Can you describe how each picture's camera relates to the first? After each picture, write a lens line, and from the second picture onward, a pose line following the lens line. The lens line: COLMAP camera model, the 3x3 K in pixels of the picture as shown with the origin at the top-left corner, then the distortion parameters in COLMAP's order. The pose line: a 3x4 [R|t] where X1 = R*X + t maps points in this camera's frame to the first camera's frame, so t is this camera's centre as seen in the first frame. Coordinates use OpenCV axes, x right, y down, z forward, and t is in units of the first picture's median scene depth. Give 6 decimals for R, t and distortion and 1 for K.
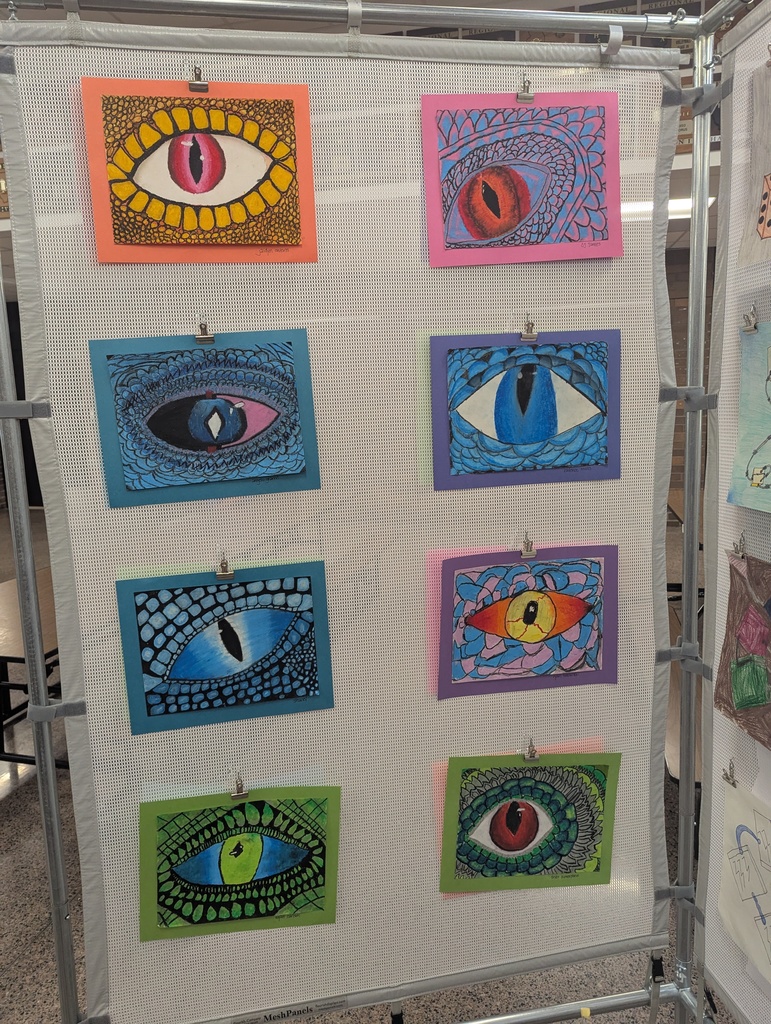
lens RADIAL K [[702.6, 0, 384.2], [0, 702.6, 515.4], [0, 0, 1]] dist [0.049625, -0.027063]
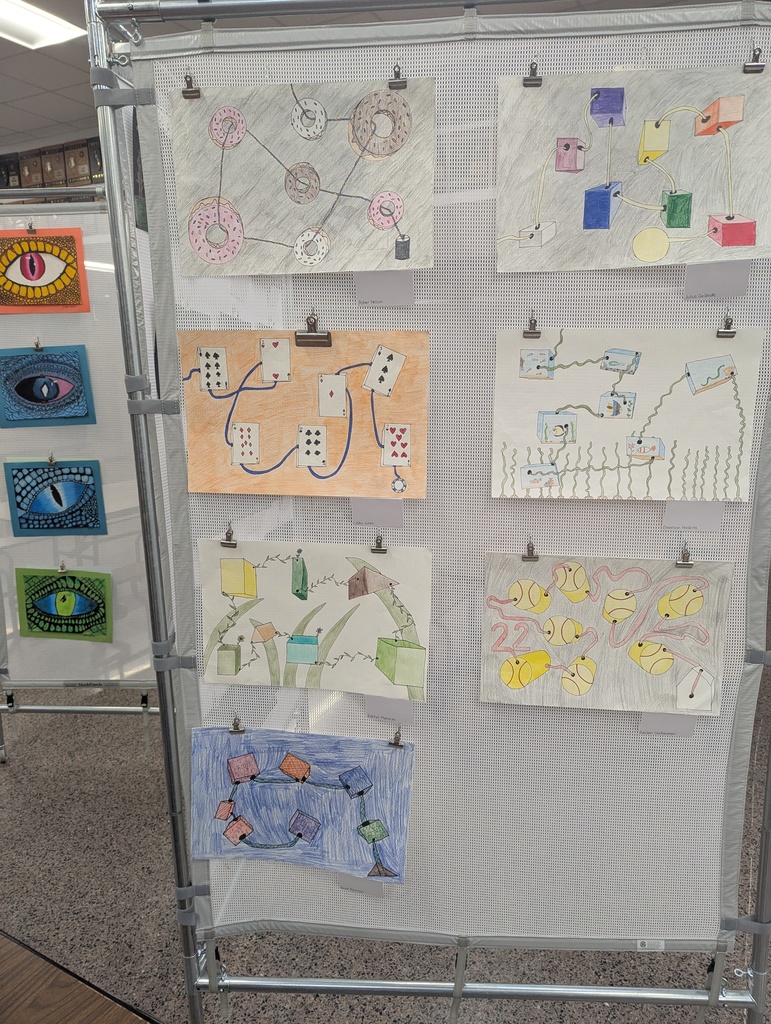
lens RADIAL K [[702.6, 0, 386.6], [0, 702.6, 508.6], [0, 0, 1]] dist [0.049625, -0.027063]
pose [[0.970316, 0.070107, -0.231455, 1.203119], [-0.055609, 0.996094, 0.068588, 0.018305], [0.235360, -0.053682, 0.970425, -0.788341]]
